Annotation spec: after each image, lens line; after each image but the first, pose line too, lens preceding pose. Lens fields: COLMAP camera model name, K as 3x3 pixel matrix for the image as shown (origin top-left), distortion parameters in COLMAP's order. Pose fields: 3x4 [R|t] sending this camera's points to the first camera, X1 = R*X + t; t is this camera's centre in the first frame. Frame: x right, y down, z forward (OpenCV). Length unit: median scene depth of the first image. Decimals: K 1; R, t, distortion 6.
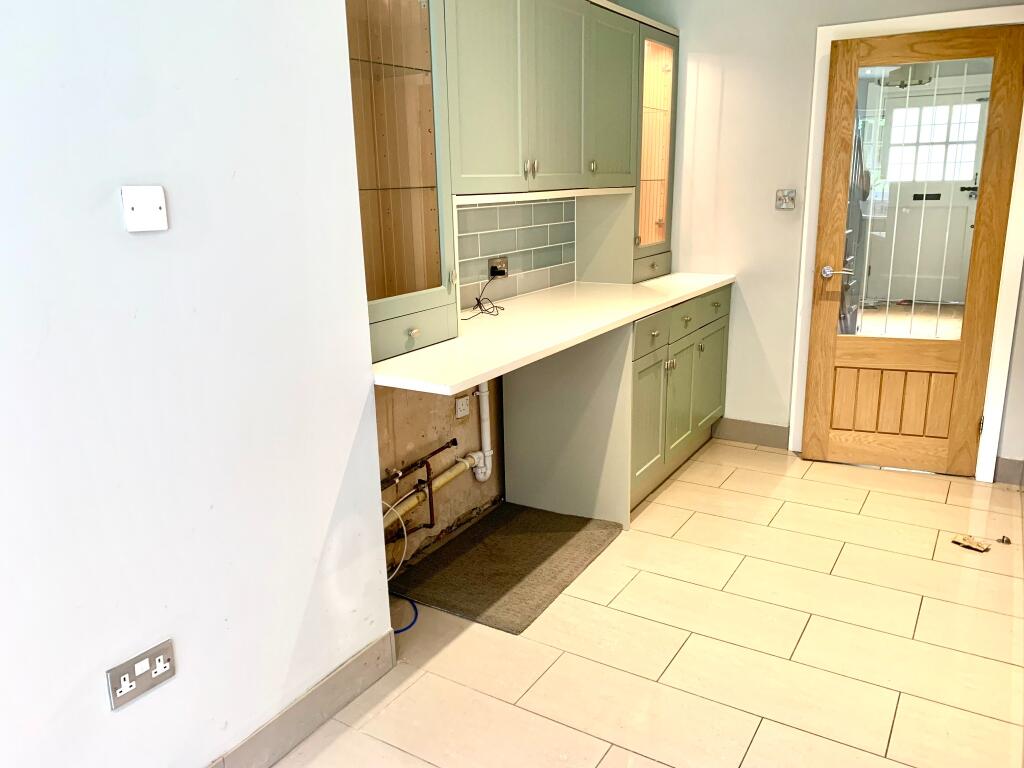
lens RADIAL K [[791.8, 0, 480.4], [0, 791.8, 394.4], [0, 0, 1]] dist [0.012654, -0.026264]
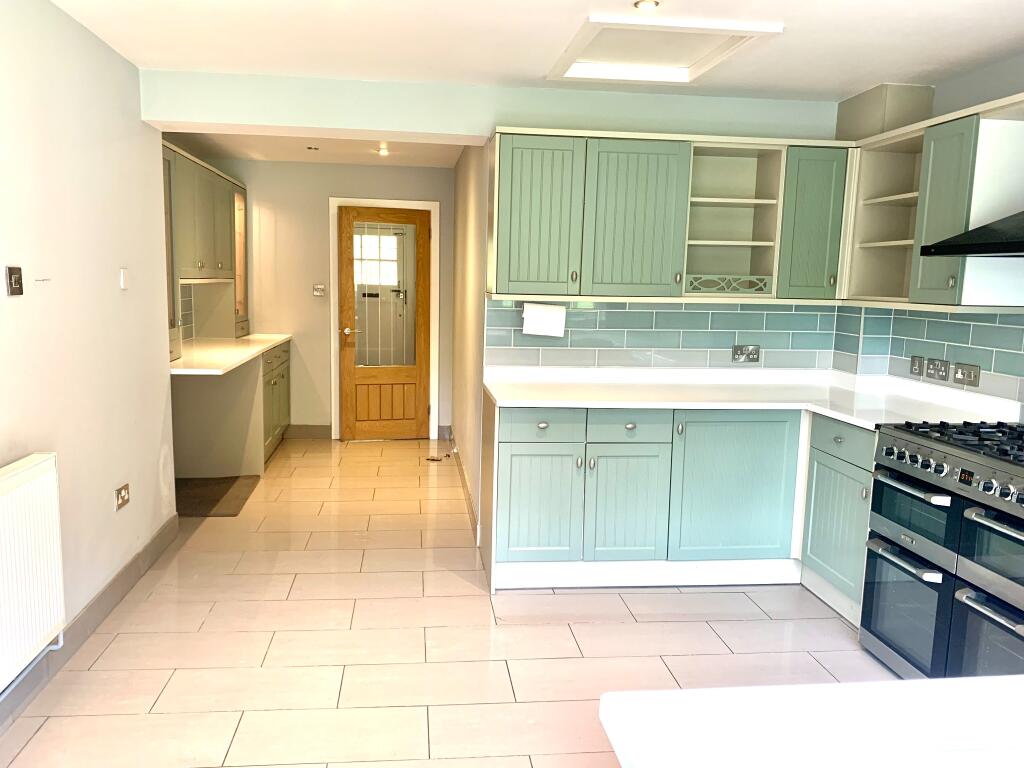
lens RADIAL K [[791.8, 0, 509.2], [0, 791.8, 385.0], [0, 0, 1]] dist [0.012654, -0.026264]
pose [[0.763247, -0.036078, 0.645099, -0.429402], [0.119508, 0.989095, -0.086079, 0.158896], [-0.634958, 0.142794, 0.759235, -0.553378]]
